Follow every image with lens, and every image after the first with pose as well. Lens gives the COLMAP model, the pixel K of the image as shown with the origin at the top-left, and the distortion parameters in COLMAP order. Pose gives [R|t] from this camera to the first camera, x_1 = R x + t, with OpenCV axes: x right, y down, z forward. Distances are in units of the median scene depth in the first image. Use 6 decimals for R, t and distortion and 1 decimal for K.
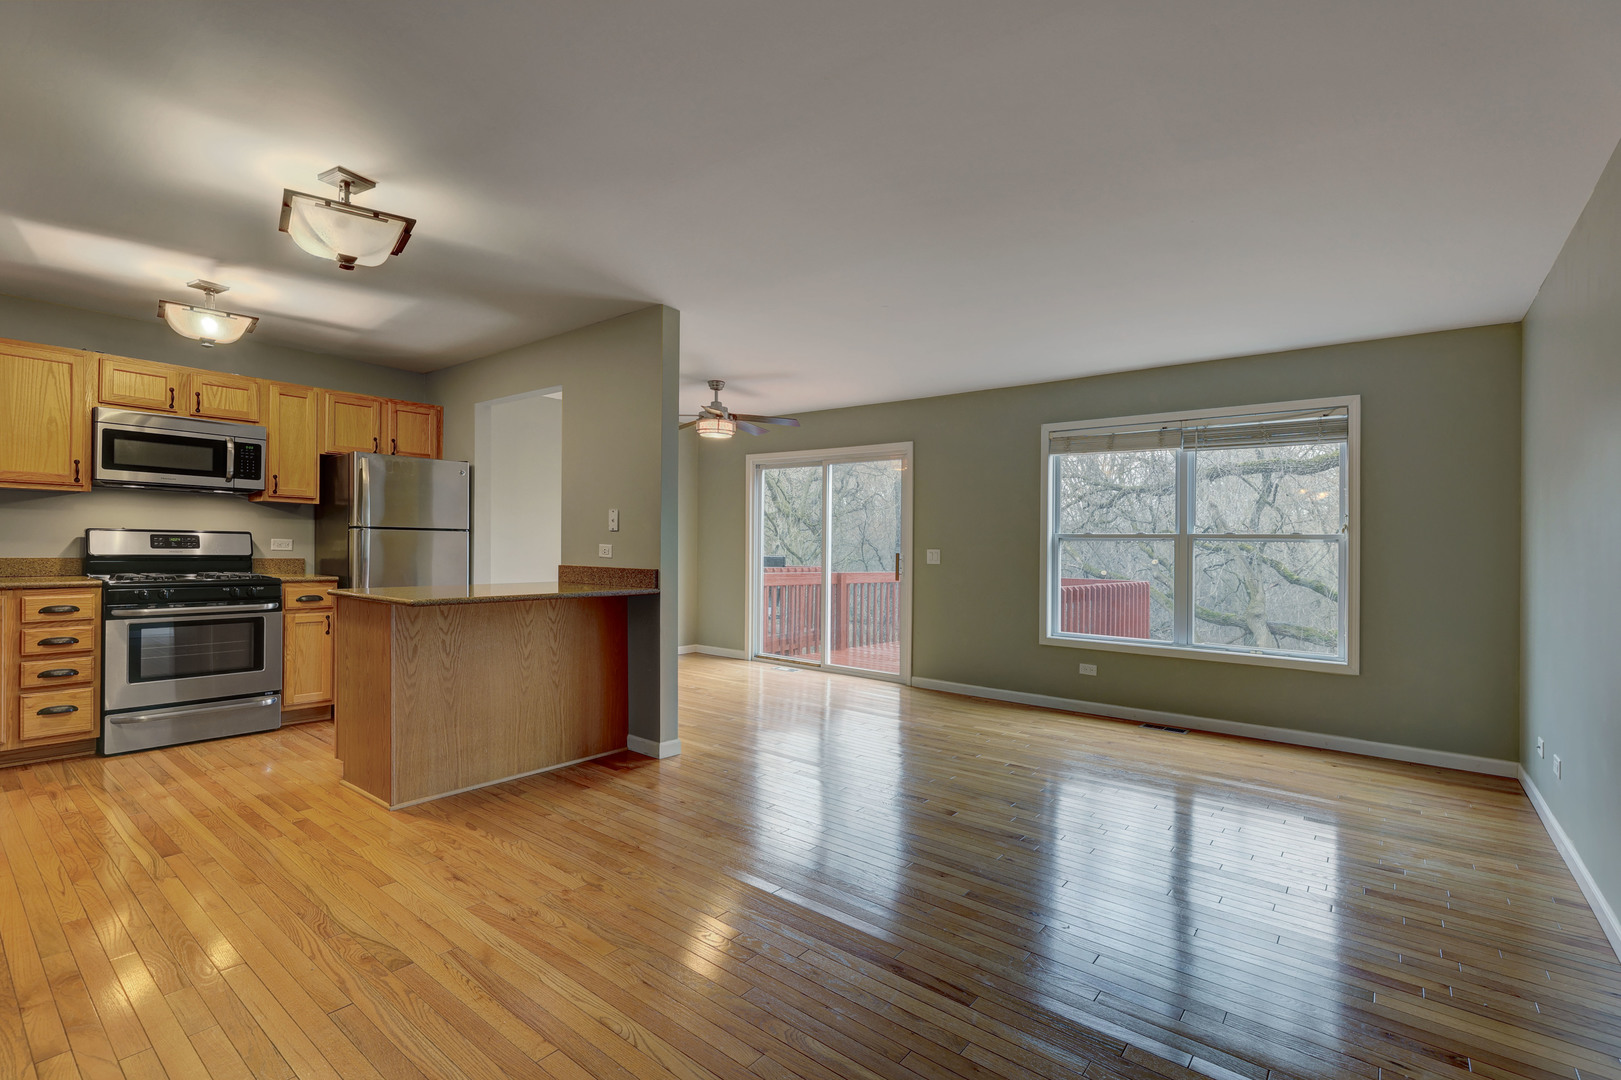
lens RADIAL K [[757.2, 0, 771.6], [0, 757.2, 549.5], [0, 0, 1]] dist [-0.000557, -0.000239]
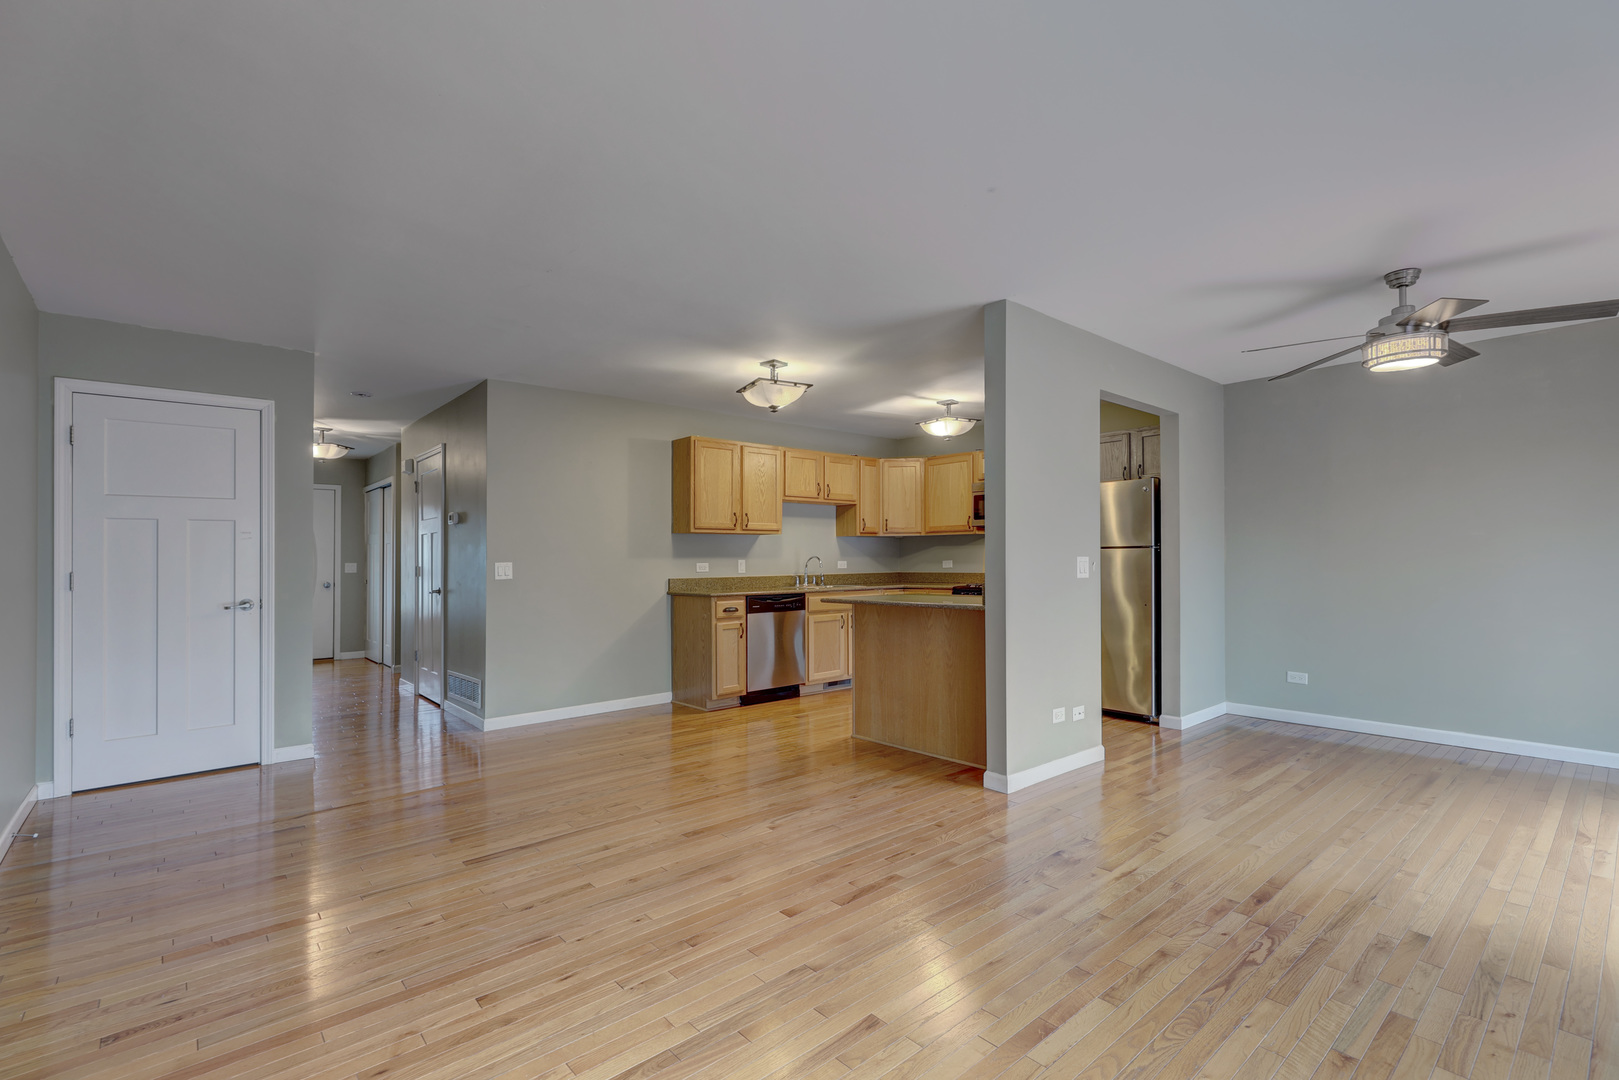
lens RADIAL K [[719.6, 0, 812.5], [0, 719.6, 556.9], [0, 0, 1]] dist [-0.000613, -0.000156]
pose [[-0.140268, -0.017346, -0.989962, 0.577495], [-0.001448, 0.999849, -0.017314, 0.005844], [0.990113, -0.000995, -0.140272, 0.687802]]
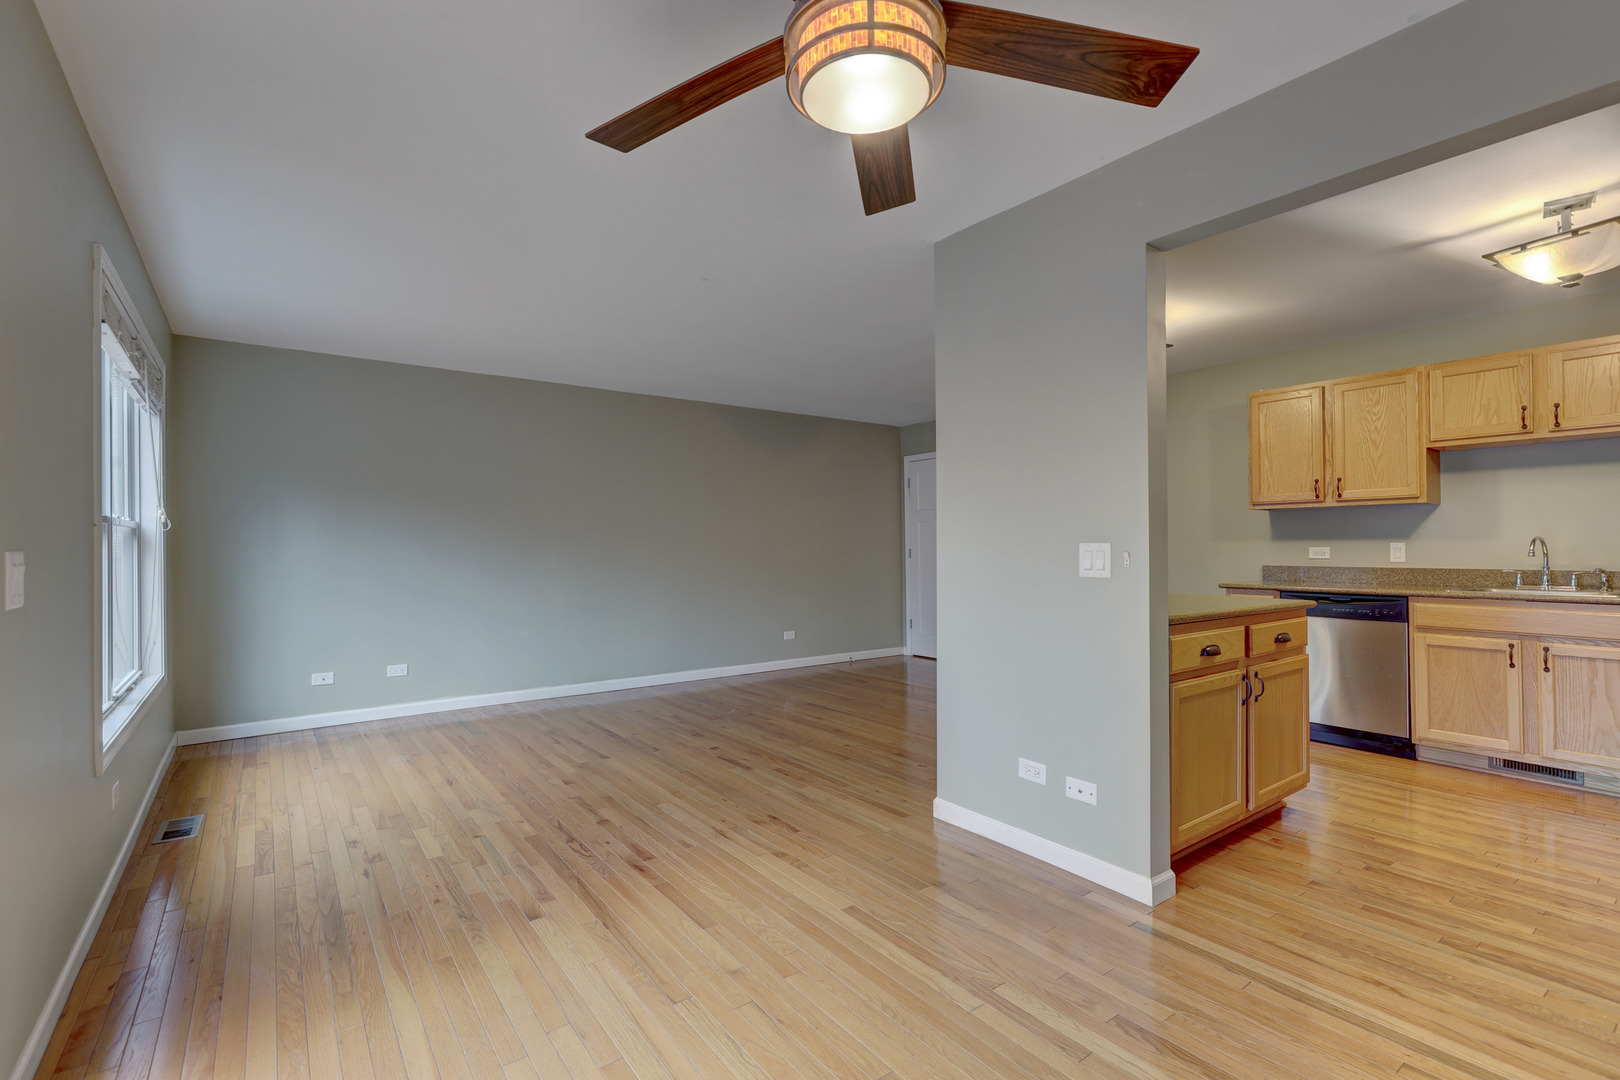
lens RADIAL K [[723.3, 0, 810.0], [0, 723.3, 540.0], [0, 0, 1]] dist [0.001262, 0.000010]
pose [[-0.979354, -0.008887, 0.201959, -0.112410], [-0.008523, 0.999960, 0.002671, -0.009557], [-0.201975, 0.000894, -0.979390, 1.347297]]
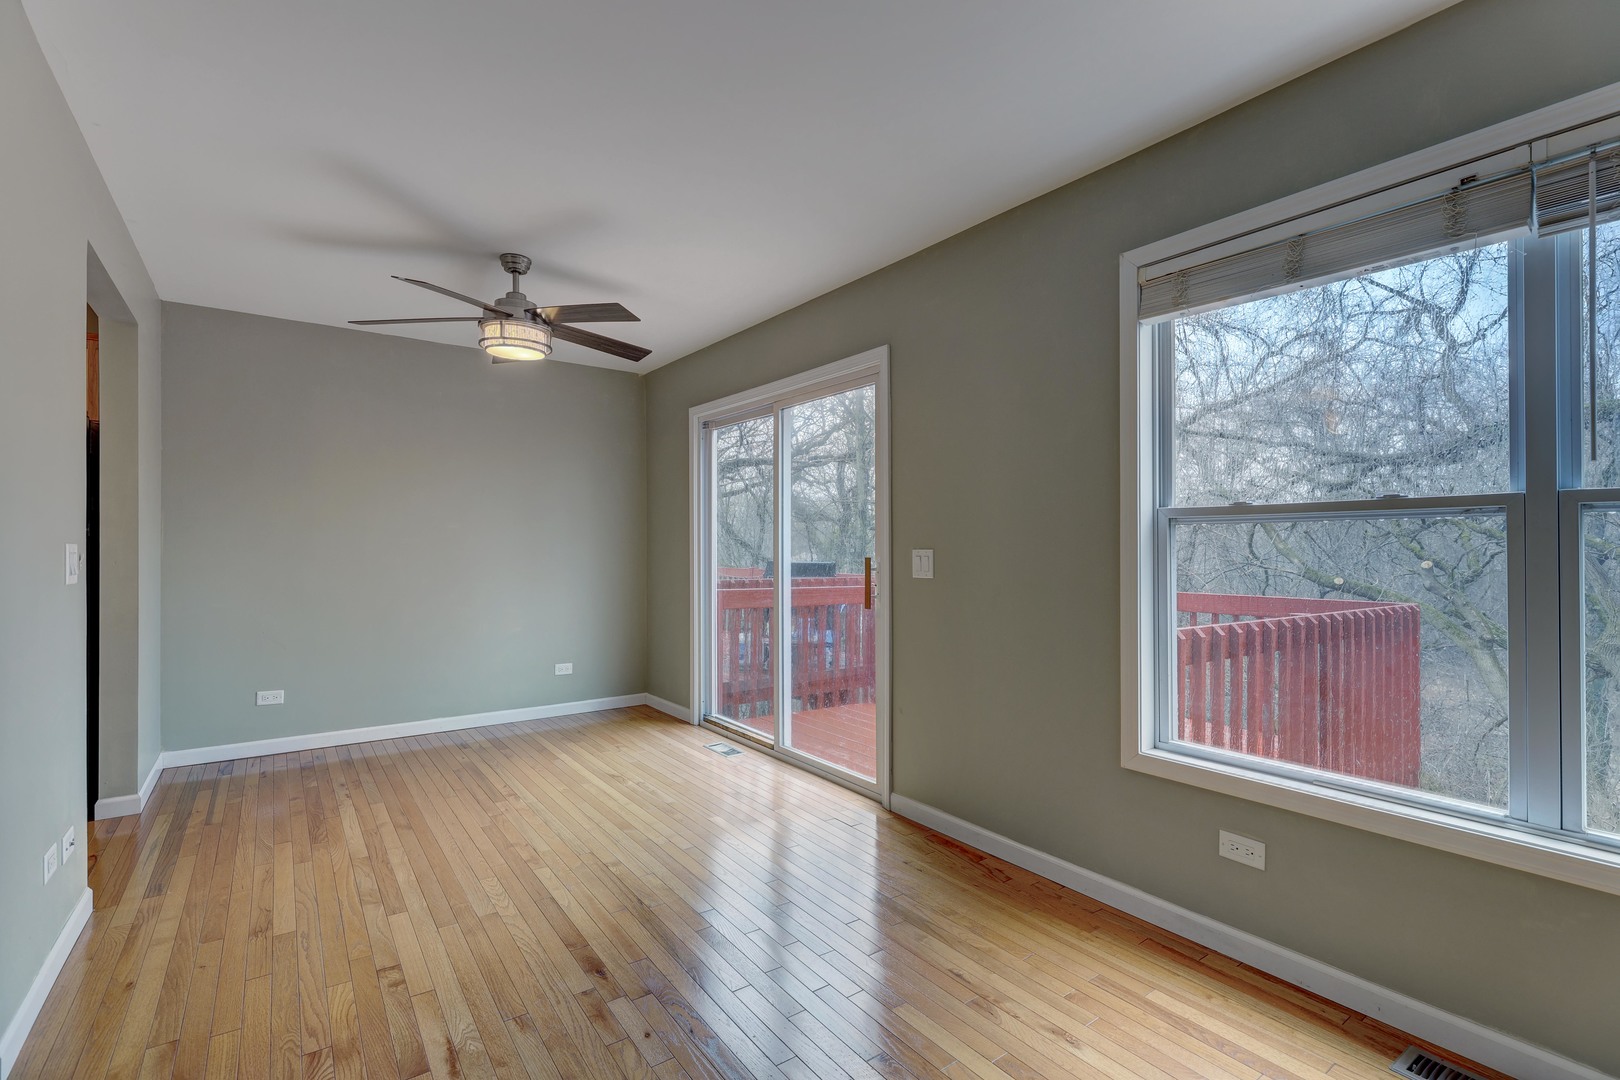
lens RADIAL K [[733.6, 0, 793.9], [0, 733.6, 550.7], [0, 0, 1]] dist [-0.002818, 0.000481]
pose [[0.971328, -0.013941, -0.237334, 0.278881], [0.012995, 0.999900, -0.005549, 0.002694], [0.237388, 0.002306, 0.971412, 0.564707]]
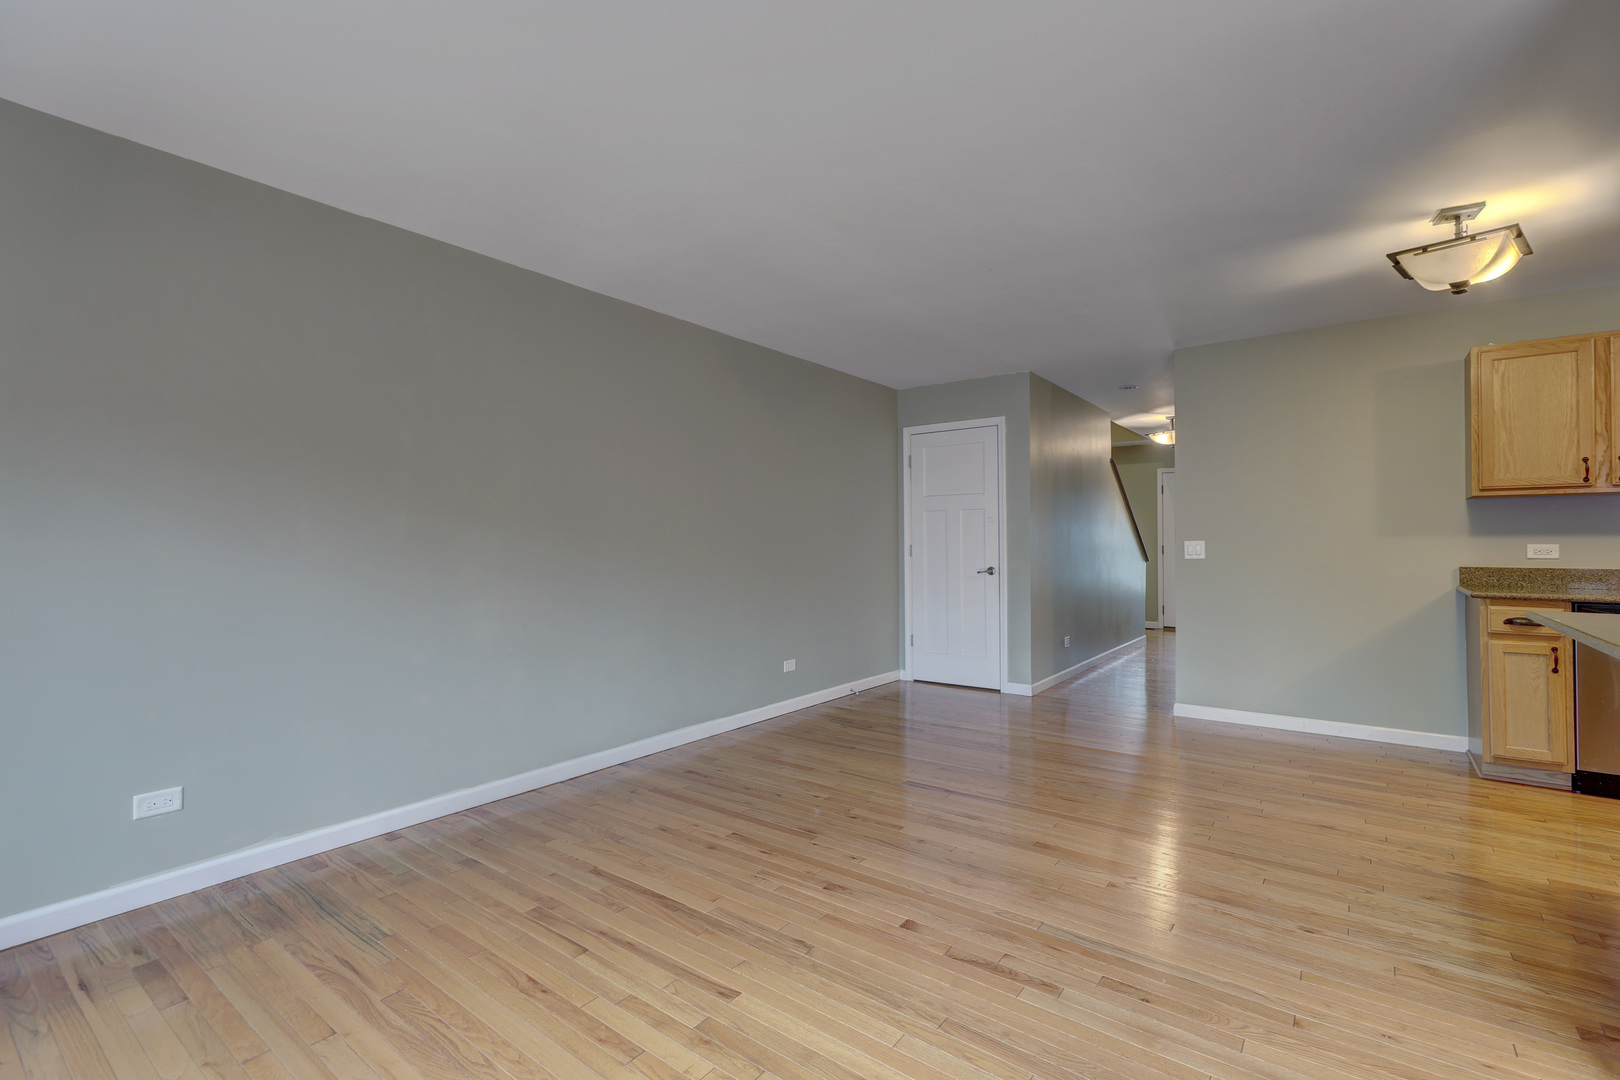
lens RADIAL K [[724.8, 0, 807.7], [0, 724.8, 530.1], [0, 0, 1]] dist [0.000768, -0.000329]
pose [[-0.997518, -0.014630, -0.068873, 0.228623], [-0.014037, 0.999860, -0.009083, -0.001034], [0.068997, -0.008094, -0.997584, 1.014654]]
